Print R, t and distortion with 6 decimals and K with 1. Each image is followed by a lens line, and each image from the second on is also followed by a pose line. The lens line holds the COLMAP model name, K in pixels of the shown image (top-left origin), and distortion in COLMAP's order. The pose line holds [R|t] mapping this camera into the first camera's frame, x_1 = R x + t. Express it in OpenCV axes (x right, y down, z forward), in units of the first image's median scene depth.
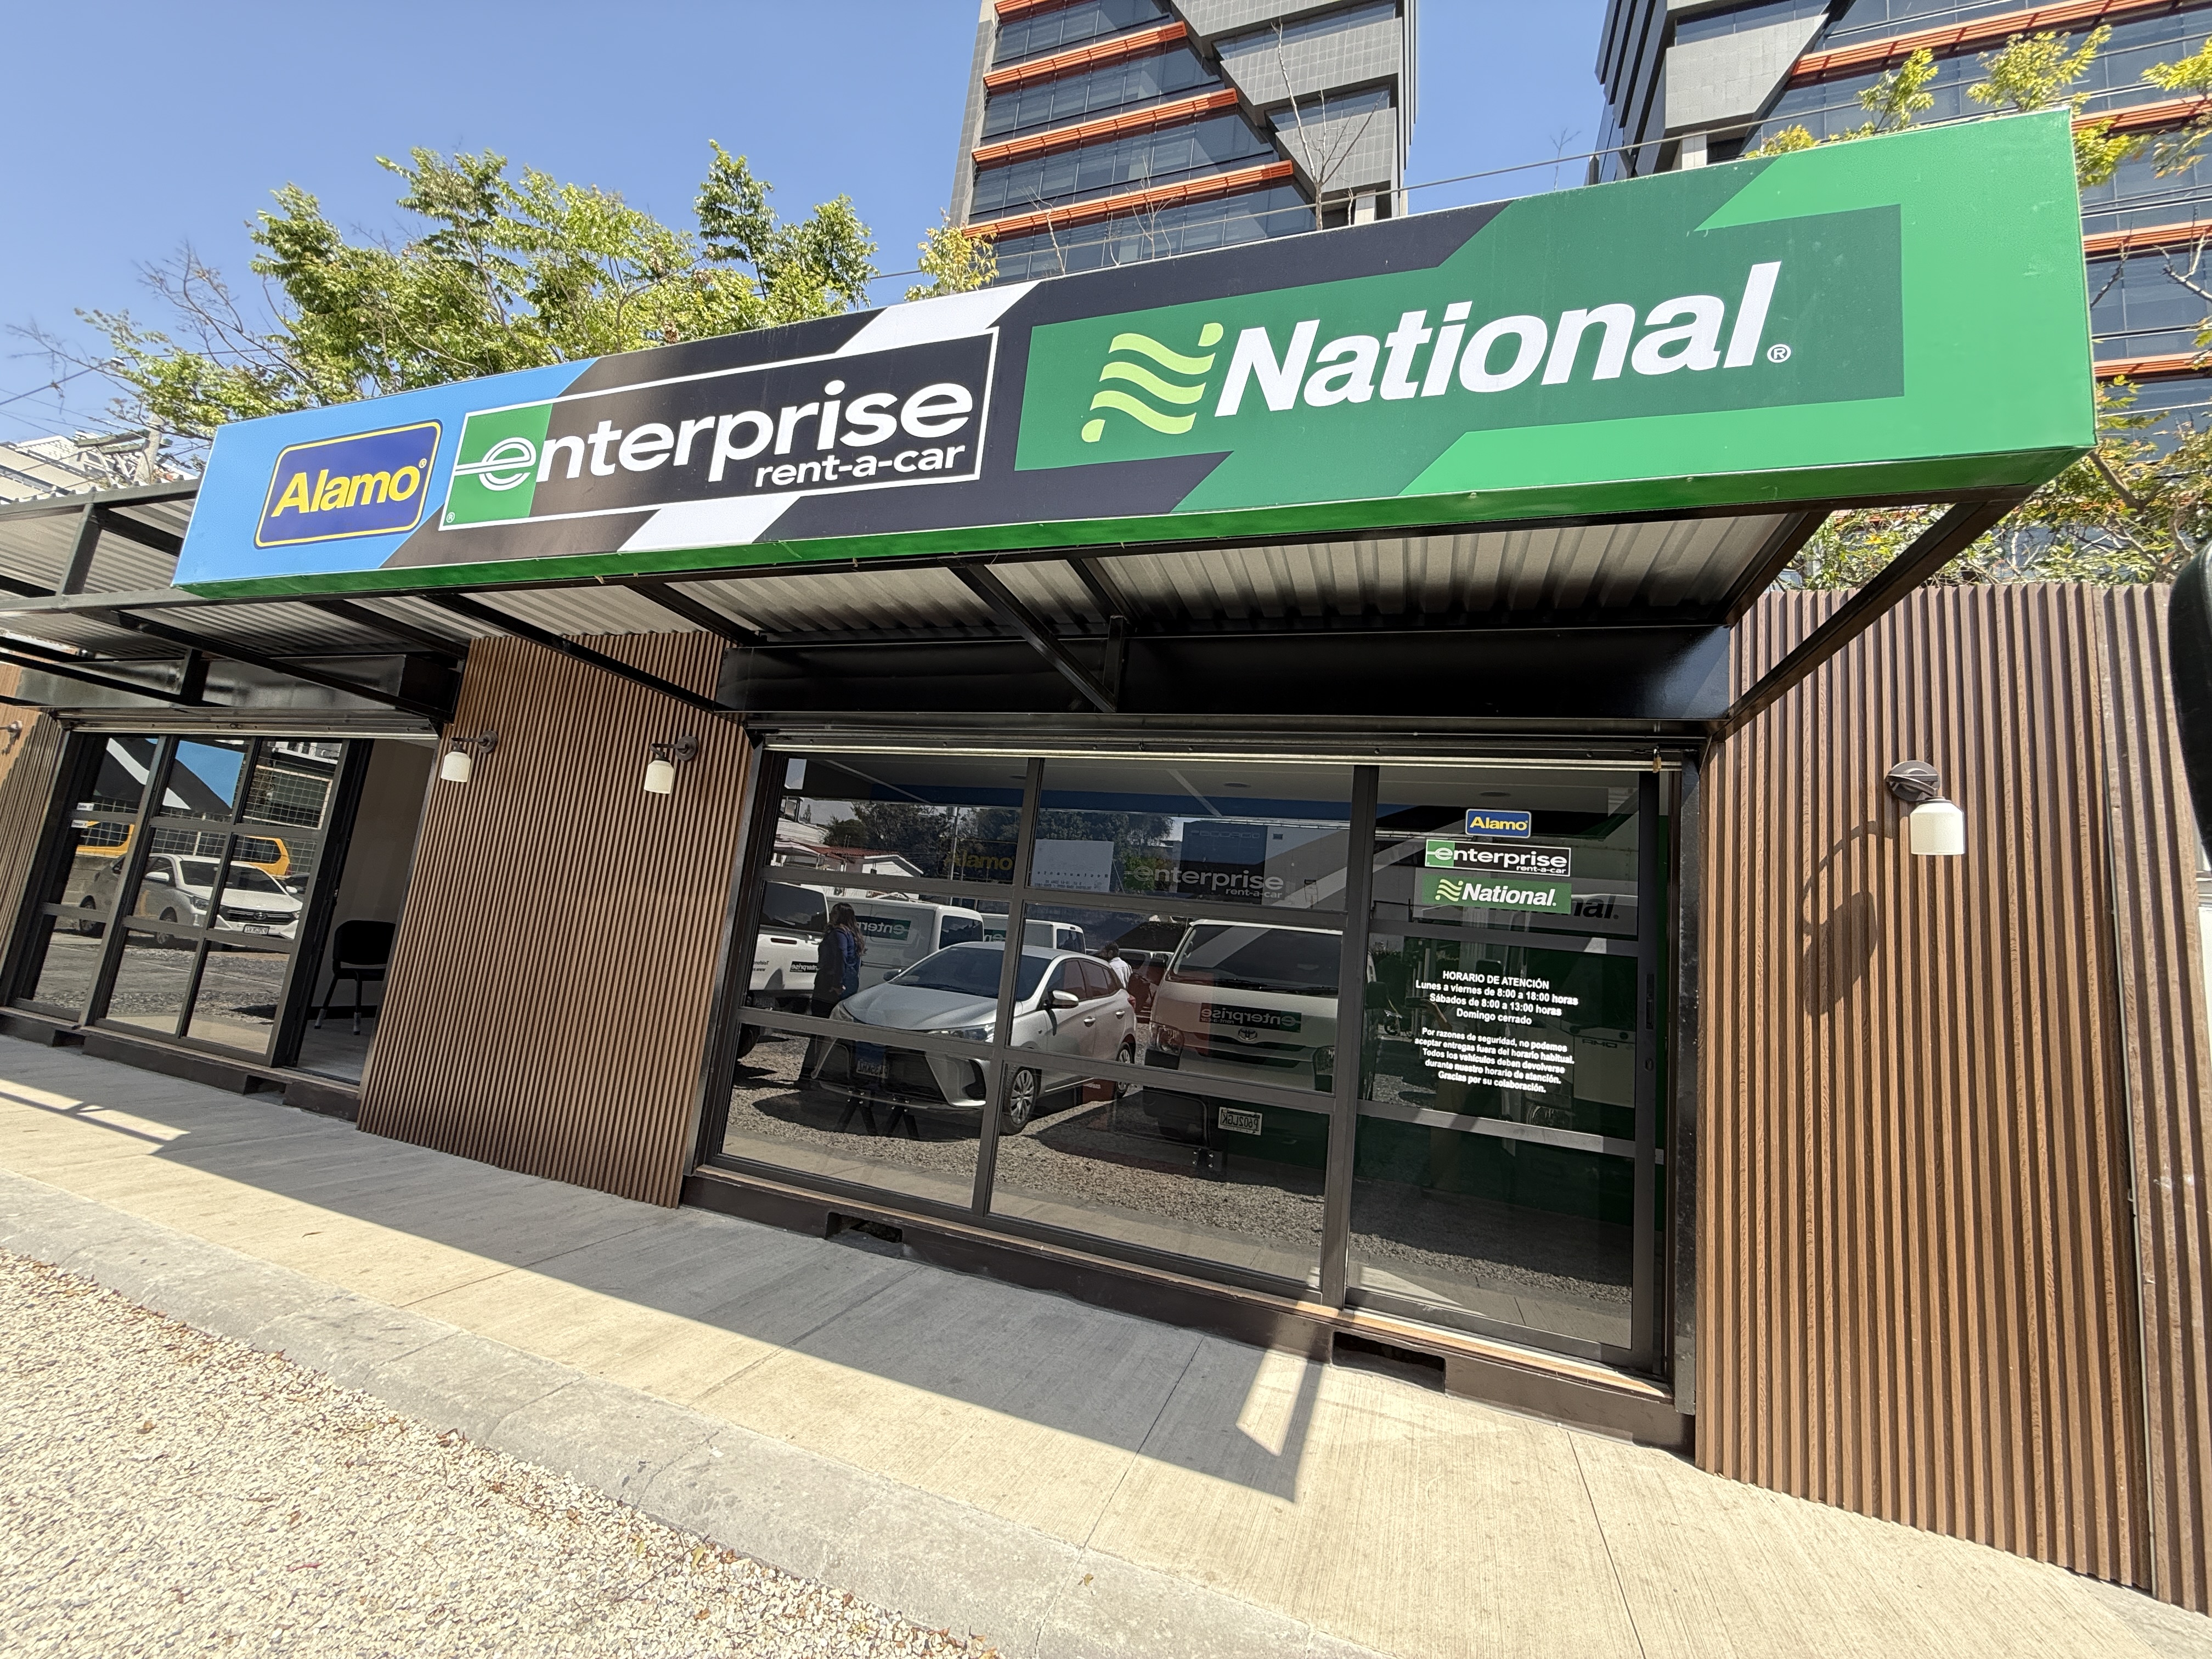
lens RADIAL K [[875.6, 0, 1099.3], [0, 875.6, 828.8], [0, 0, 1]] dist [-0.009405, 0.001117]
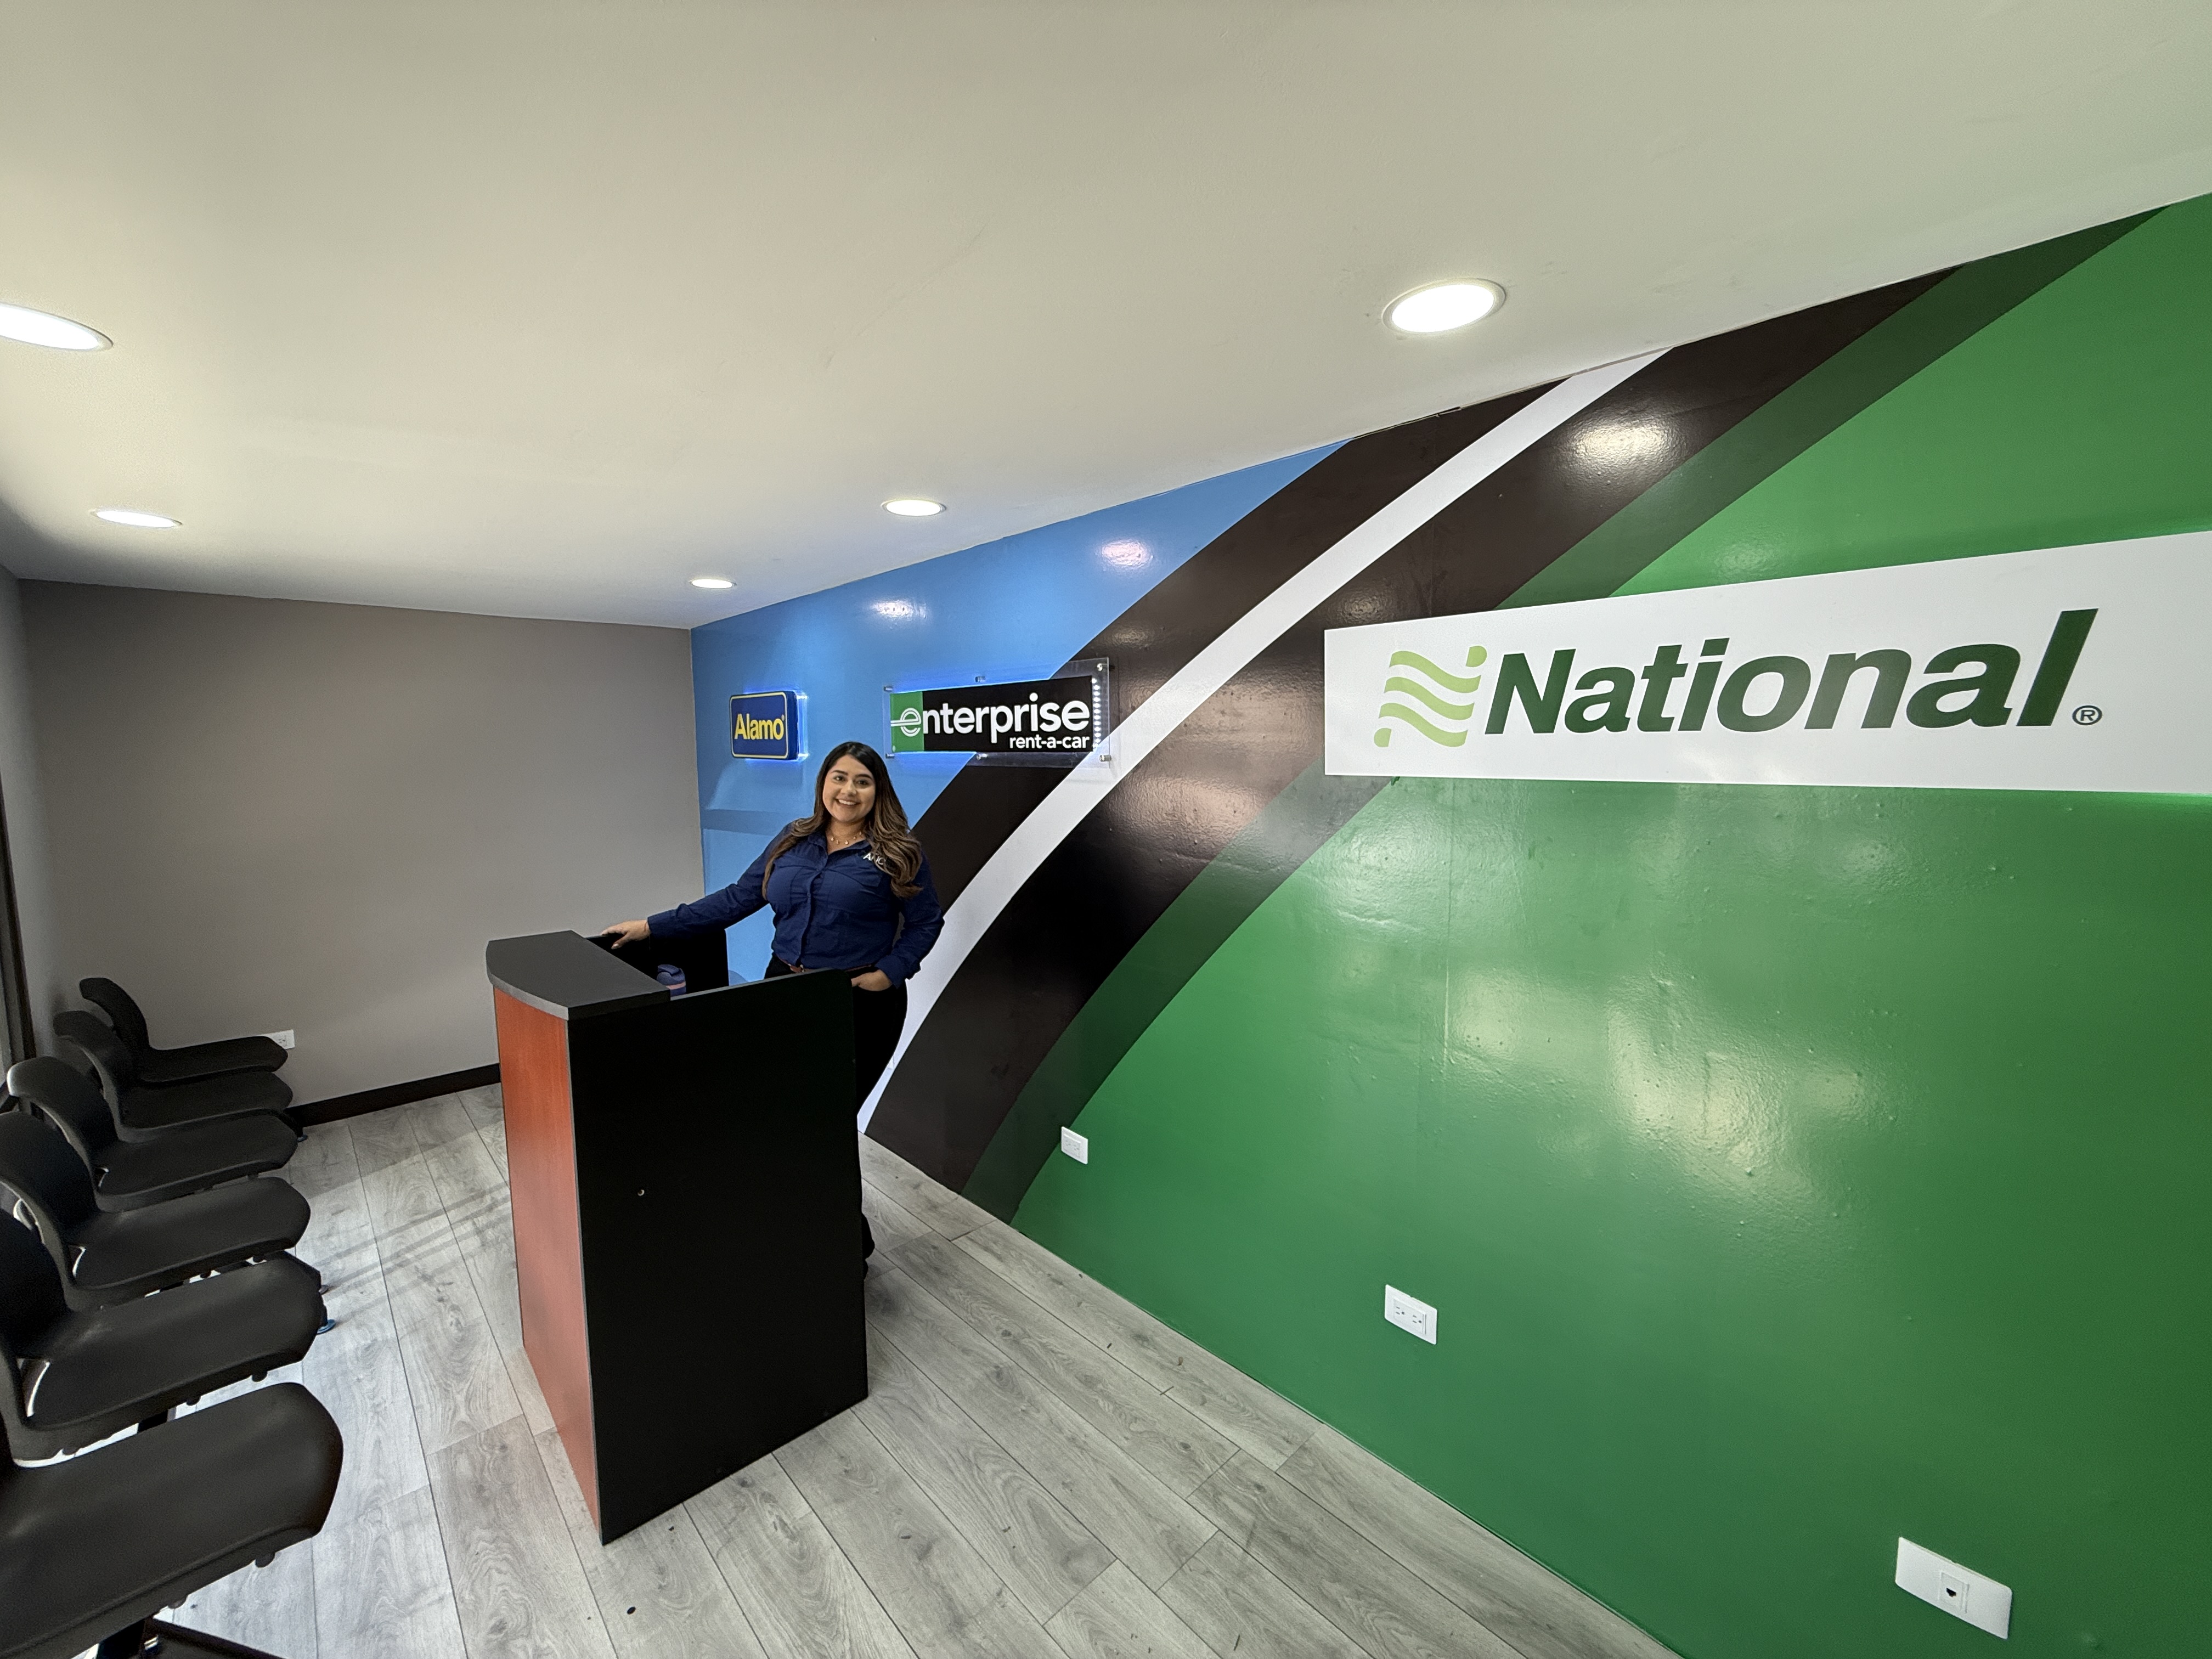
lens RADIAL K [[875.6, 0, 1102.8], [0, 875.6, 827.3], [0, 0, 1]] dist [-0.009405, 0.001117]
pose [[0.888533, -0.079392, -0.451892, 0.601701], [0.170901, 0.971308, 0.165388, -0.438810], [0.425796, -0.224182, 0.876607, -0.629010]]
